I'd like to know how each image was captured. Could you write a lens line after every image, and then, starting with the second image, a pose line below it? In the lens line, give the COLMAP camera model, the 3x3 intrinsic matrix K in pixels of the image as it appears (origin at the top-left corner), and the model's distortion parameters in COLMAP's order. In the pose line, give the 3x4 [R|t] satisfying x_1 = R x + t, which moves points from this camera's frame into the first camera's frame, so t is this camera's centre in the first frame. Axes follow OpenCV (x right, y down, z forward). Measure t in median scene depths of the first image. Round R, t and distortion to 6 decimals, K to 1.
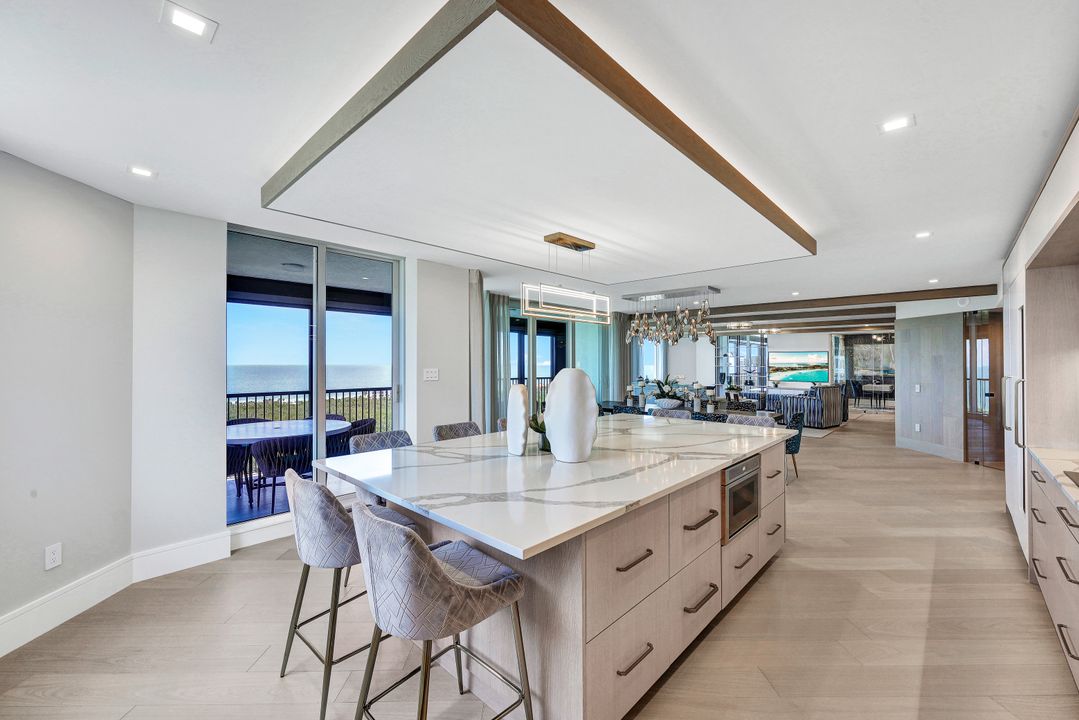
lens RADIAL K [[435.3, 0, 548.3], [0, 435.3, 365.4], [0, 0, 1]] dist [-0.000429, -0.000281]
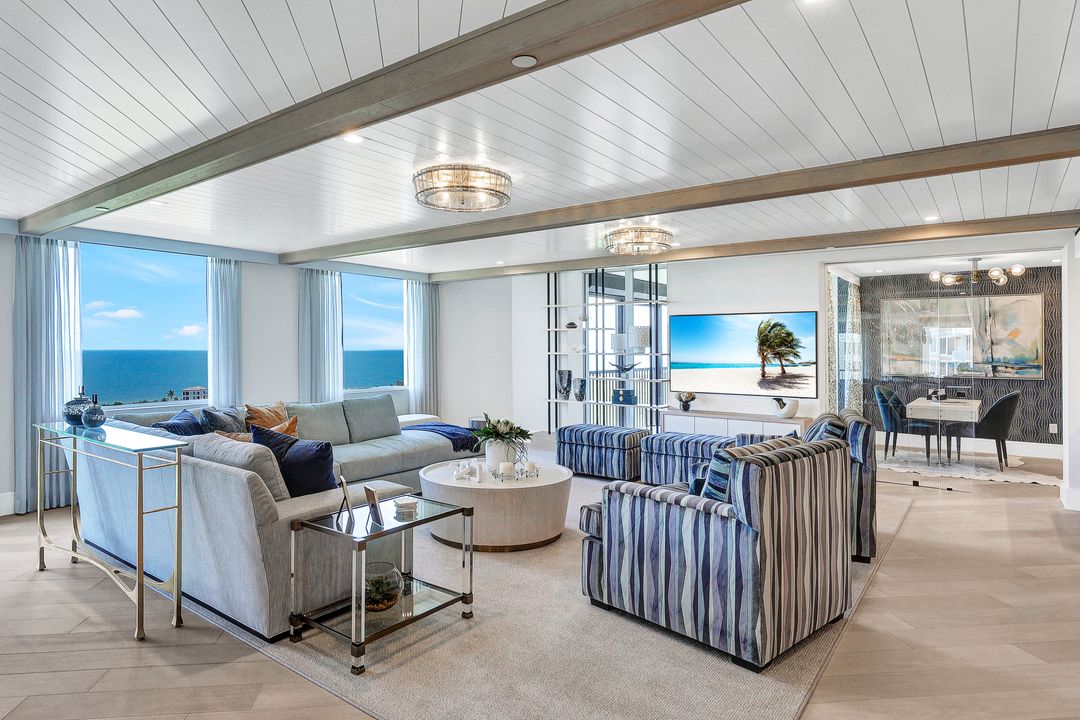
lens RADIAL K [[622.5, 0, 492.0], [0, 622.5, 342.1], [0, 0, 1]] dist [-0.009235, -0.002984]
pose [[0.998068, 0.000246, 0.062130, 0.310640], [0.000797, 0.999859, -0.016751, 0.001151], [-0.062125, 0.016768, 0.997927, 0.458837]]
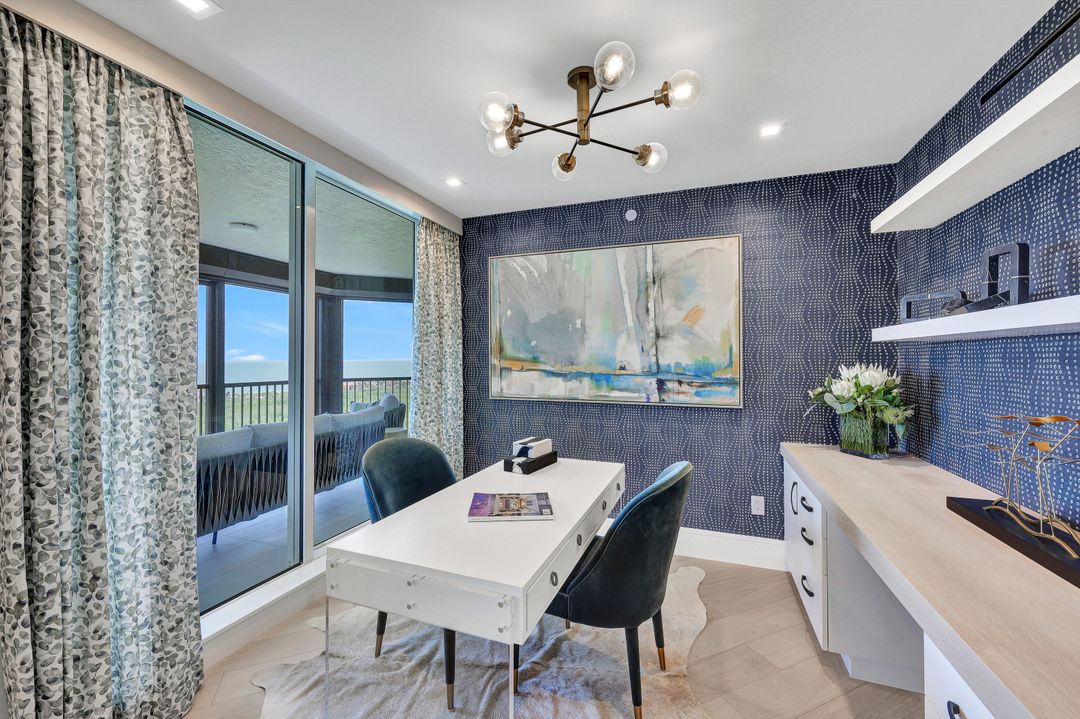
lens RADIAL K [[435.7, 0, 543.2], [0, 435.7, 356.3], [0, 0, 1]] dist [-0.000429, -0.000281]
pose [[0.926928, -0.003278, 0.375225, 0.681698], [0.007352, 0.999929, -0.009425, 0.004228], [-0.375167, 0.011495, 0.926886, 0.831187]]
